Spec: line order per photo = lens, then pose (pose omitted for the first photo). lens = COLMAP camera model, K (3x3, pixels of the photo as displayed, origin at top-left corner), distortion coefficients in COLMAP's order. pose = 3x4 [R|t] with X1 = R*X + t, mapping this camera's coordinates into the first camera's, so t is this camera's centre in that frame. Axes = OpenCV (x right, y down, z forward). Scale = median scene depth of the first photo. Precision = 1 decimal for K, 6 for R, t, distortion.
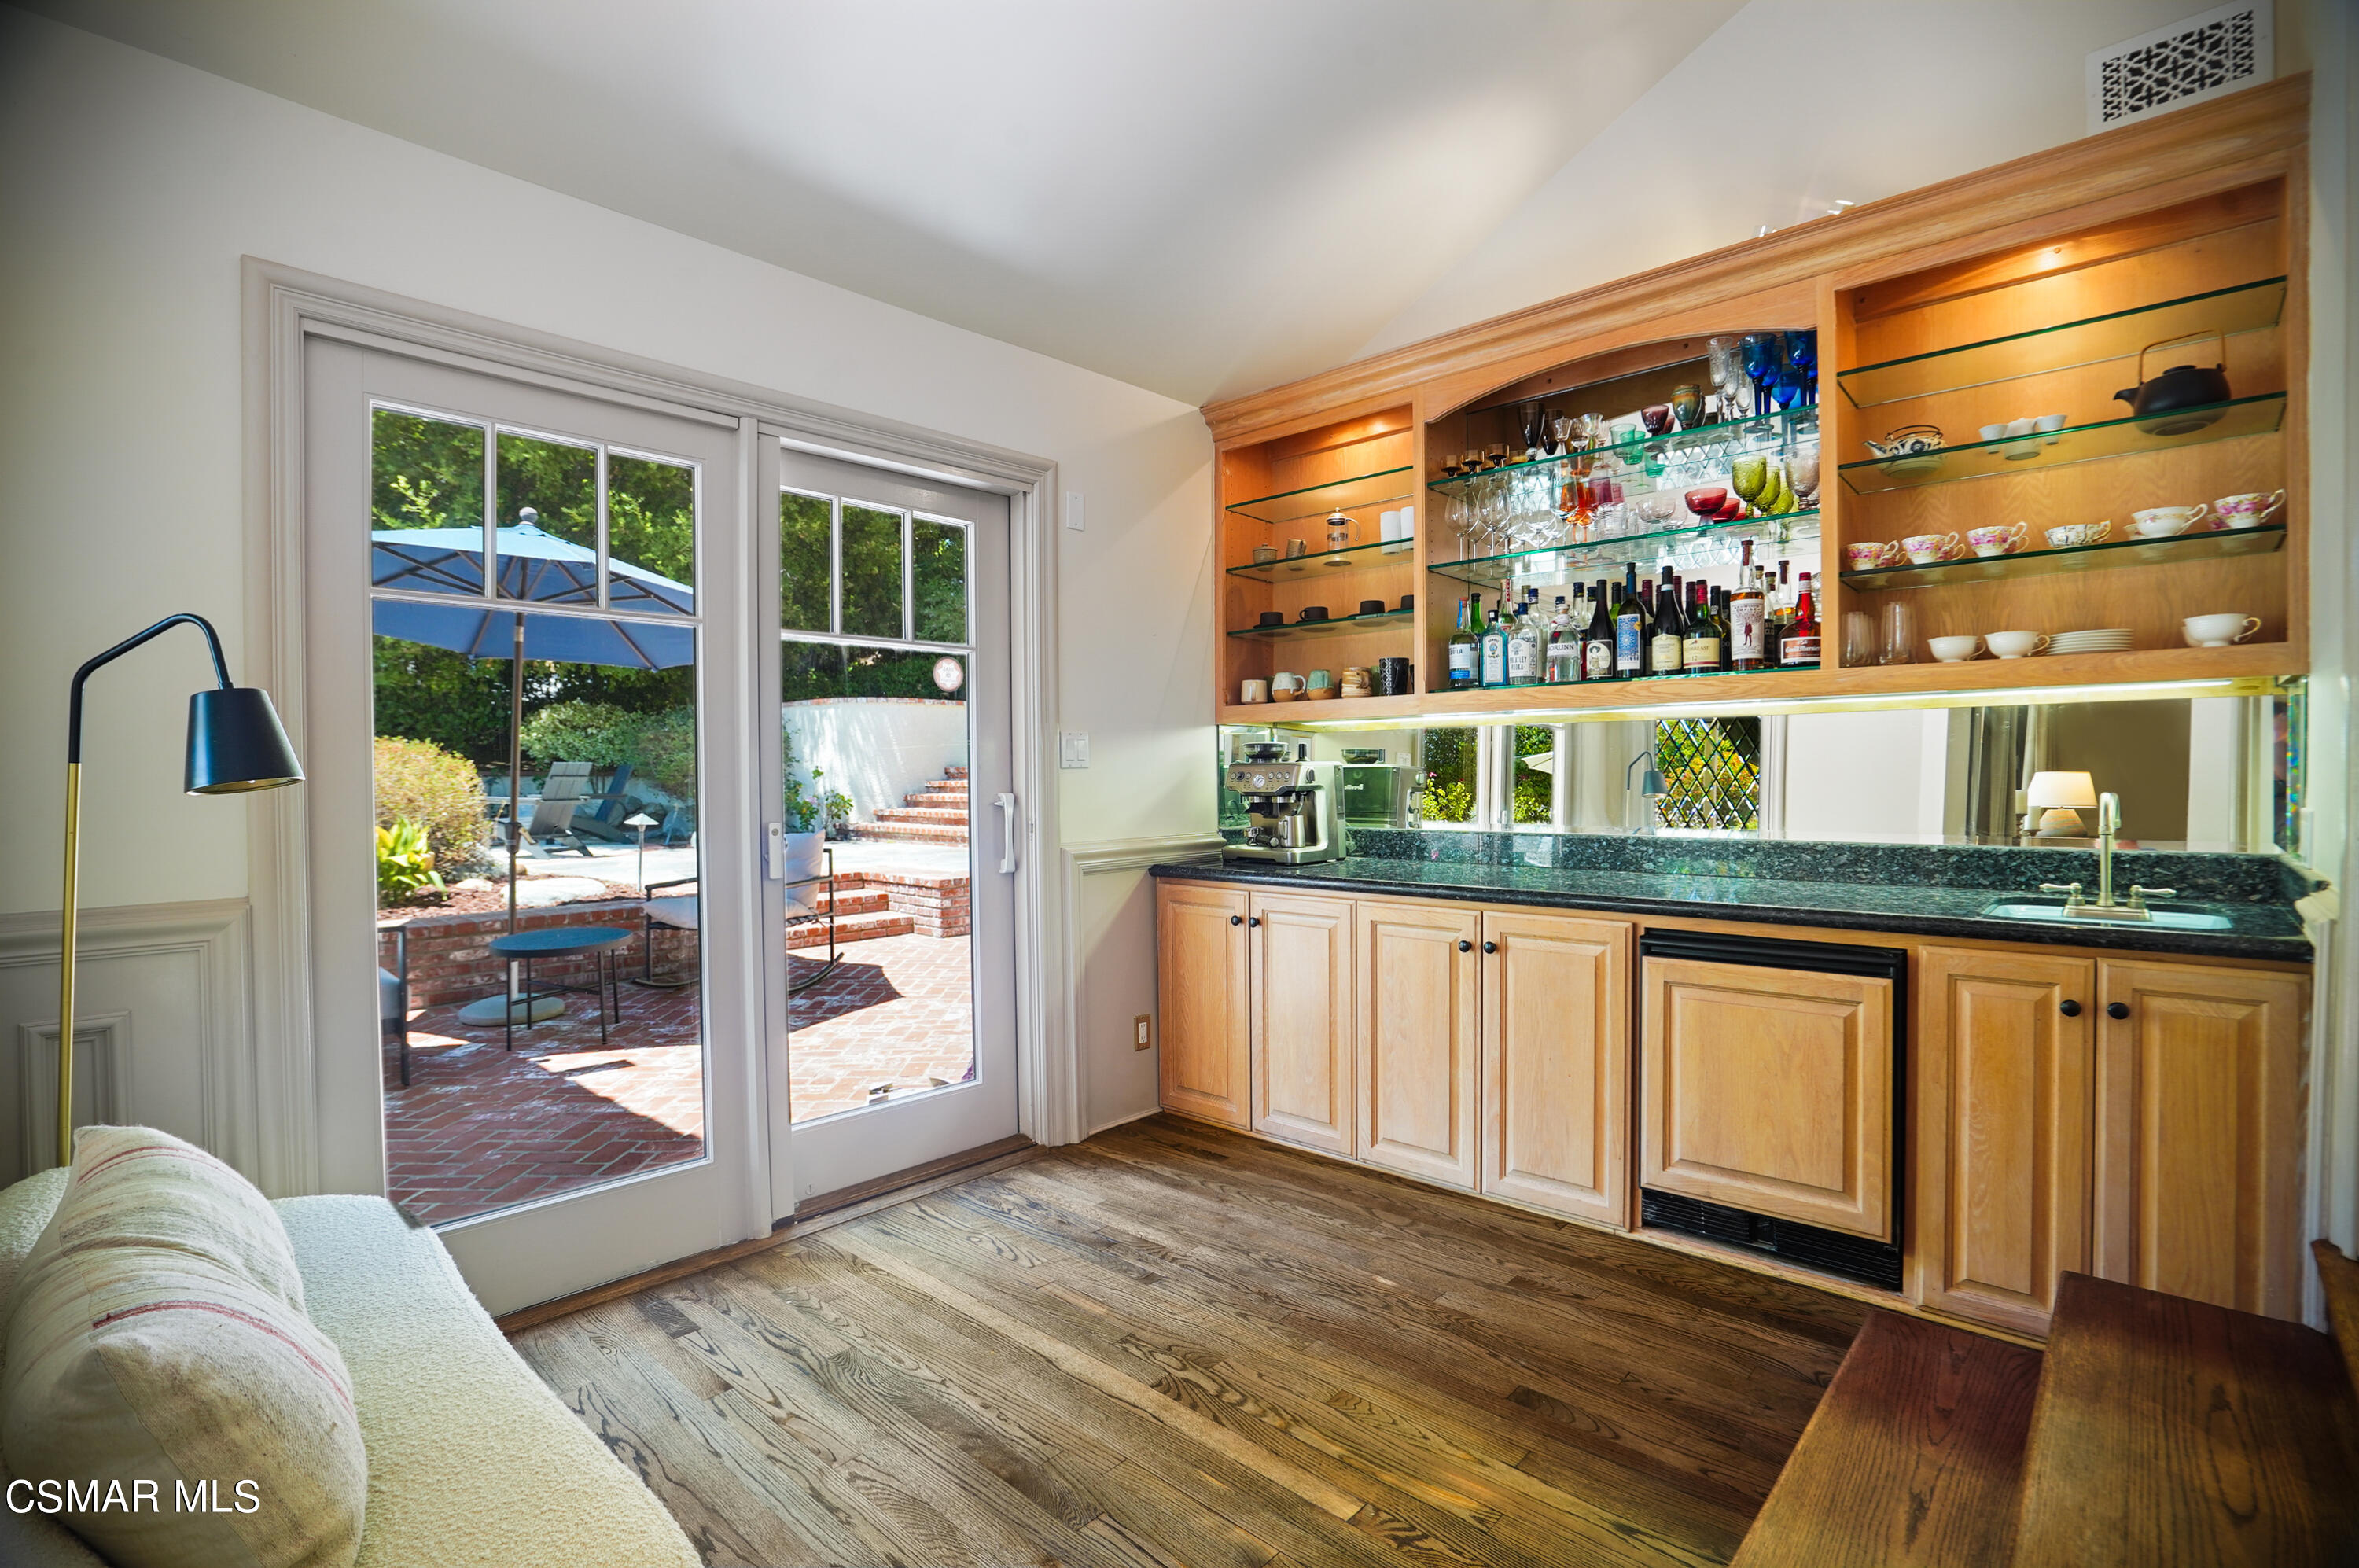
lens RADIAL K [[1094.7, 0, 1182.1], [0, 1094.7, 790.5], [0, 0, 1]] dist [-0.044602, 0.006489]
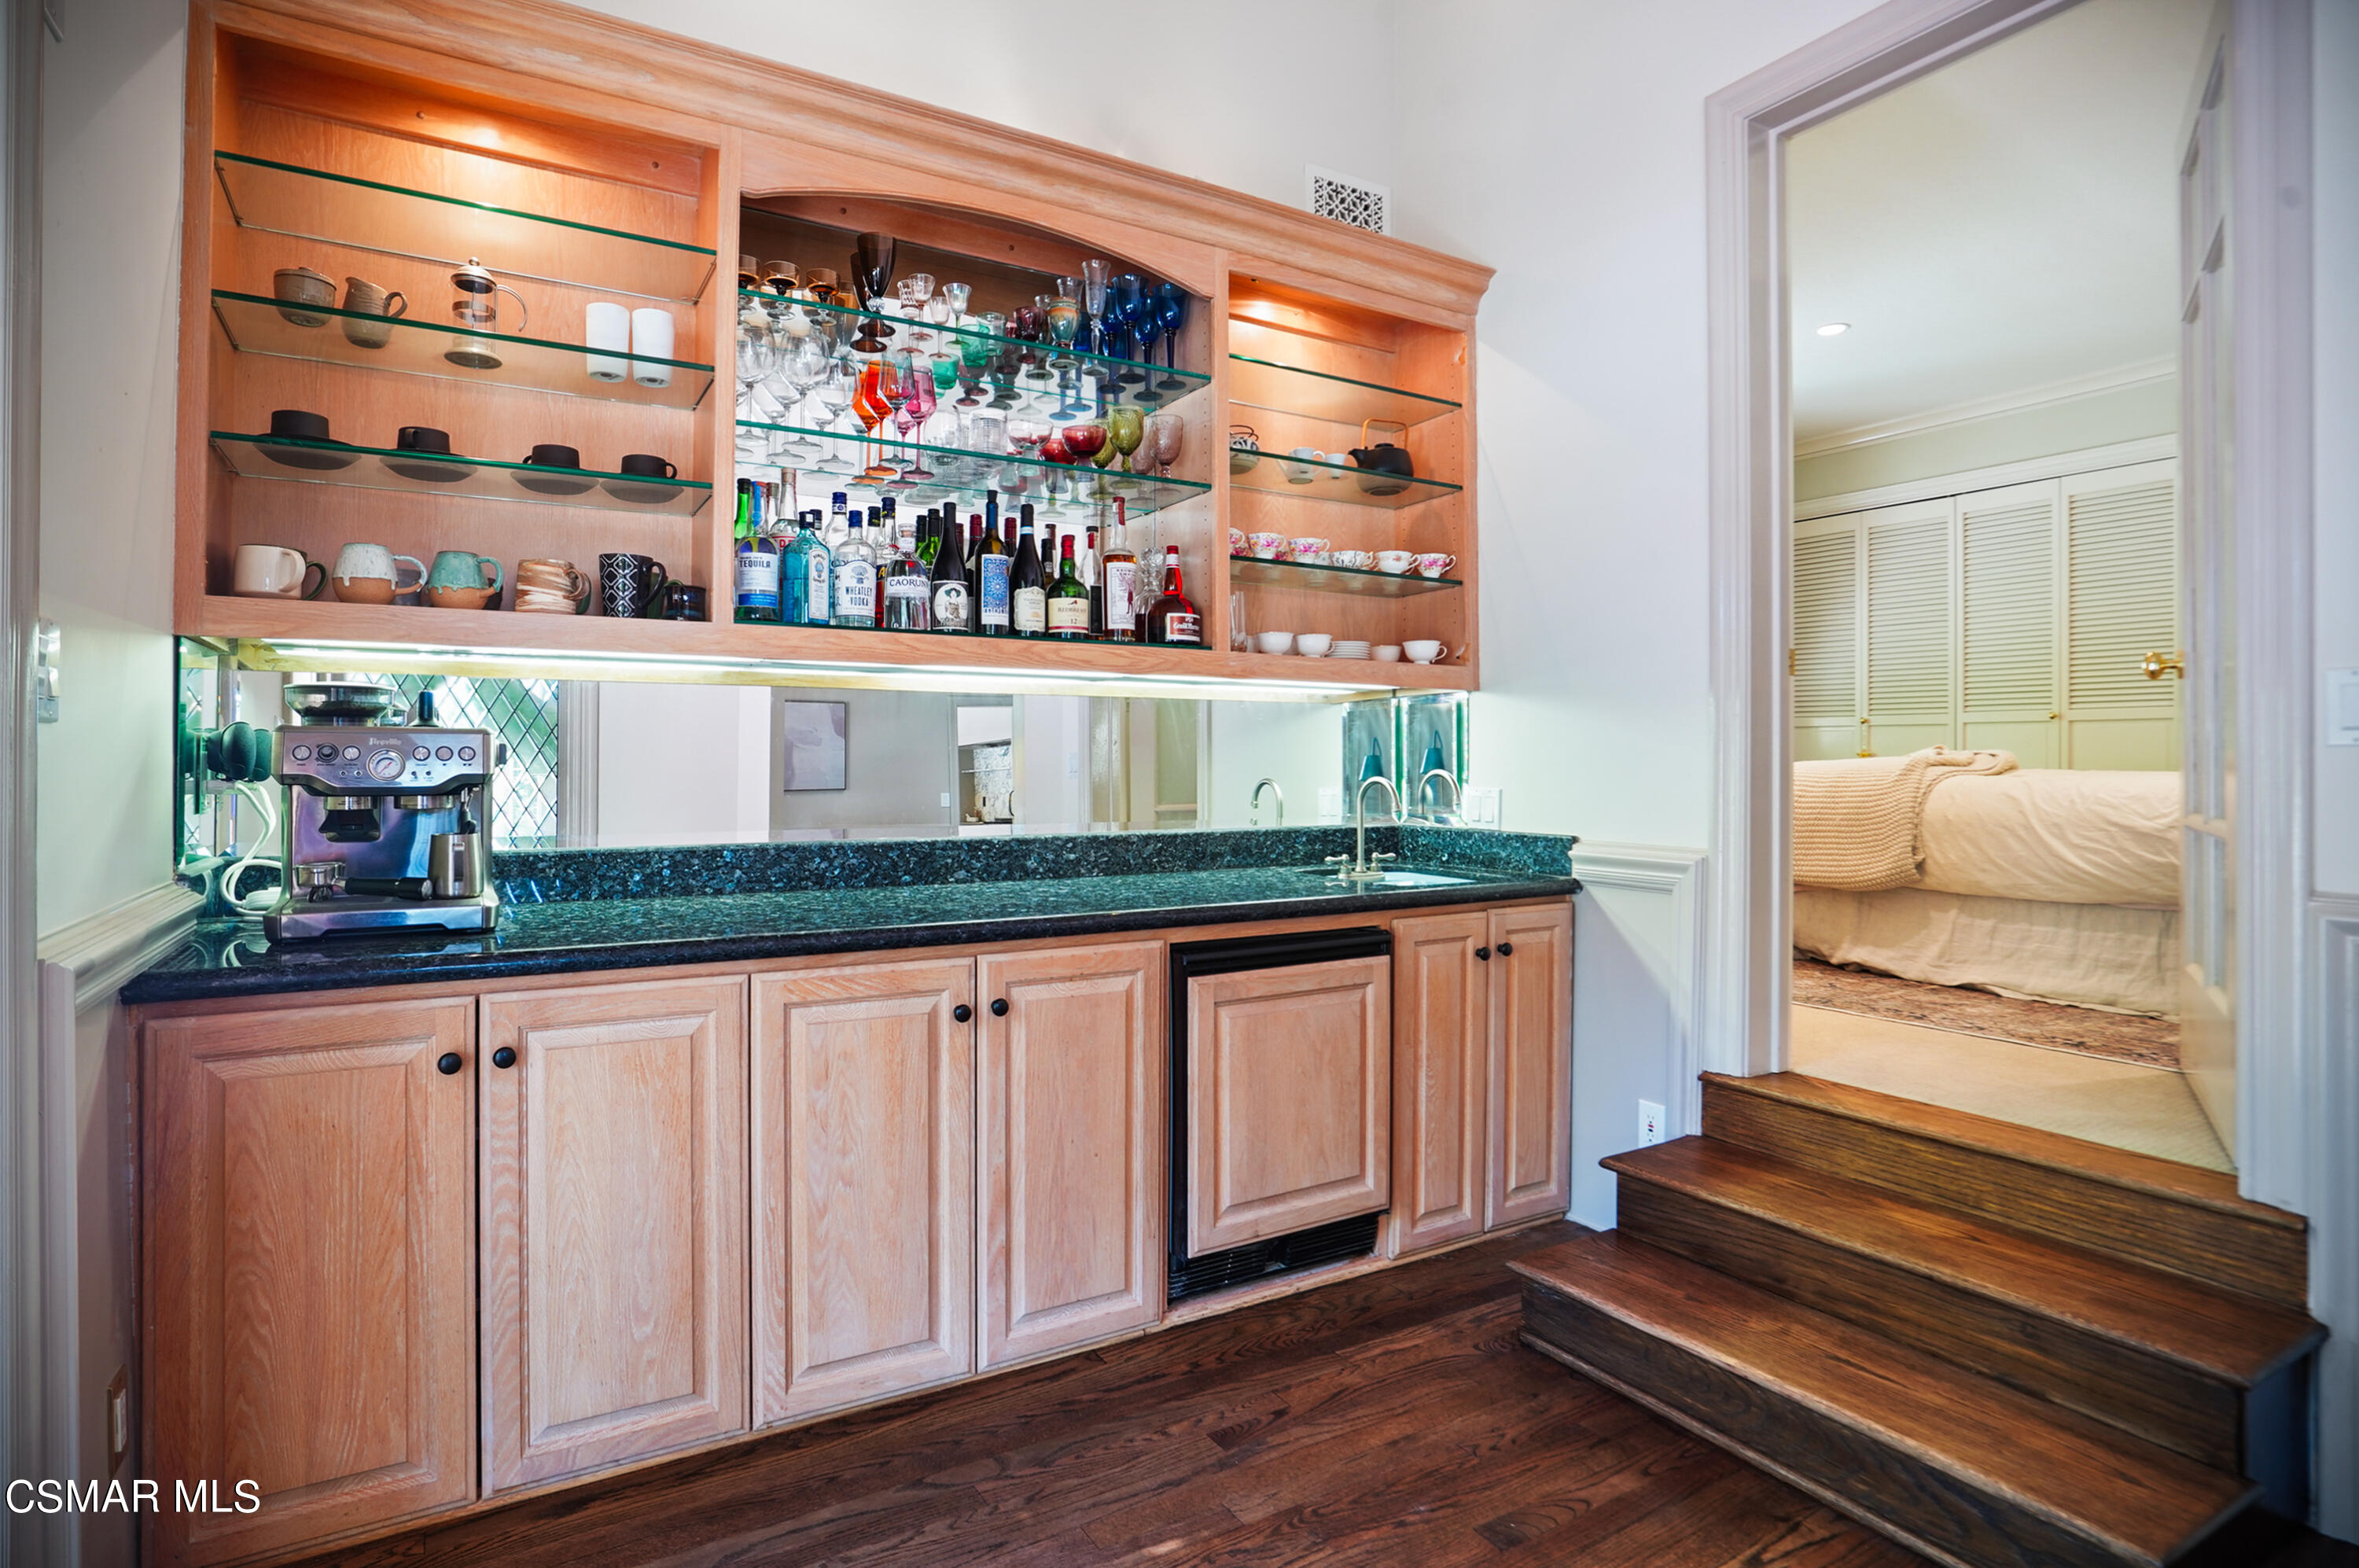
lens RADIAL K [[1189.6, 0, 1181.8], [0, 1189.6, 762.2], [0, 0, 1]] dist [-0.051315, 0.003226]
pose [[0.288381, 0.010058, 0.957463, -0.422990], [0.009306, 0.999868, -0.013307, 0.000645], [-0.957470, 0.012747, 0.288250, 0.712094]]
